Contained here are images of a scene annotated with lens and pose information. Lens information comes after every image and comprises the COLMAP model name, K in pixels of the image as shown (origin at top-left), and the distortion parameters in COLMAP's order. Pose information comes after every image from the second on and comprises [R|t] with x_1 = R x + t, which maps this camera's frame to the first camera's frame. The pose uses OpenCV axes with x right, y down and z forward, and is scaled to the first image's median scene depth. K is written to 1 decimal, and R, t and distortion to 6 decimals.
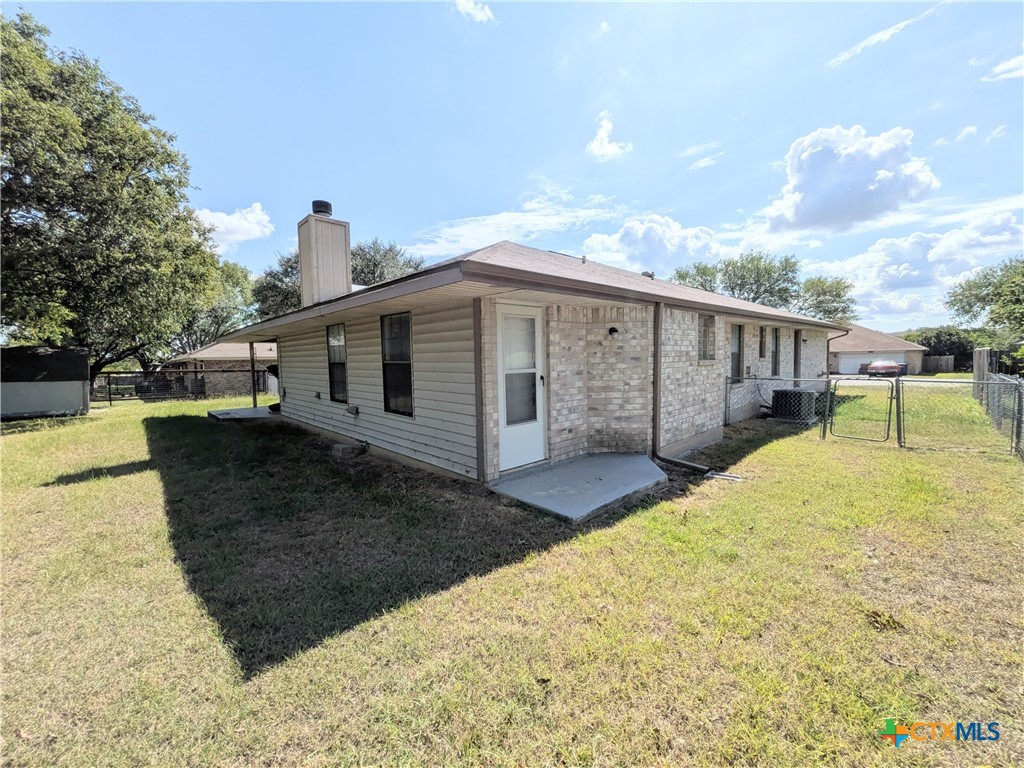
lens RADIAL K [[405.7, 0, 511.4], [0, 405.7, 383.5], [0, 0, 1]] dist [-0.000605, -0.000009]
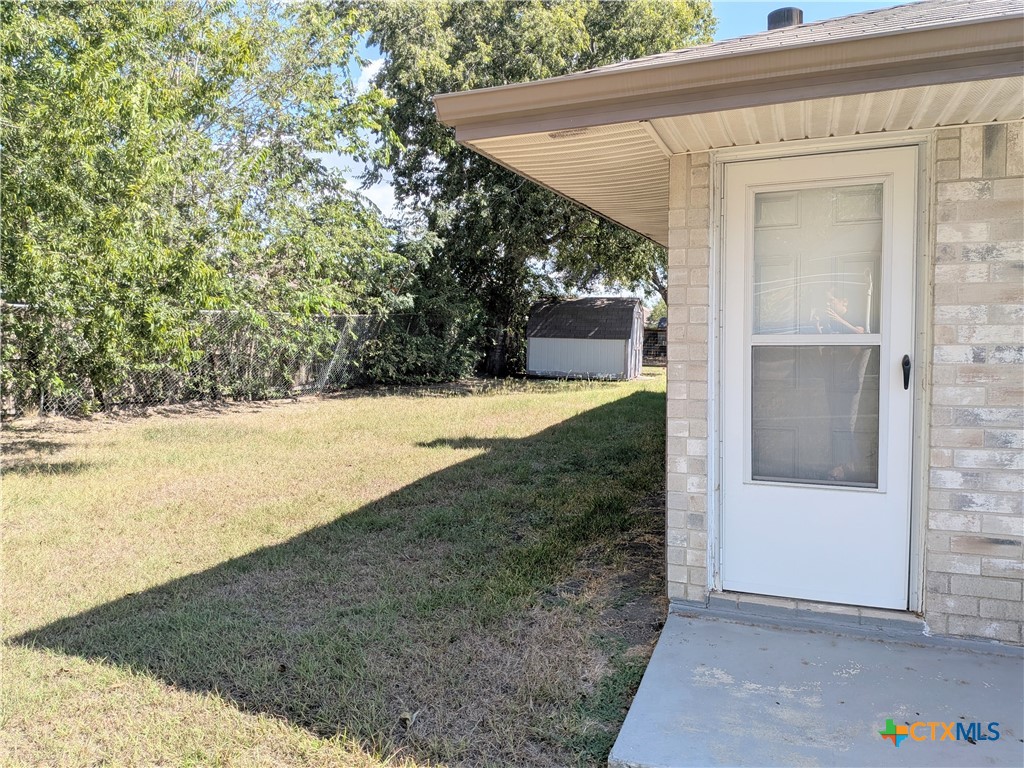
lens RADIAL K [[728.3, 0, 512.0], [0, 728.3, 384.0], [0, 0, 1]] dist [0.070482, -0.123345]
pose [[0.427215, 0.085503, -0.900098, 0.479888], [-0.052739, 0.996180, 0.069599, -0.021674], [0.902611, 0.017737, 0.430093, 0.465608]]
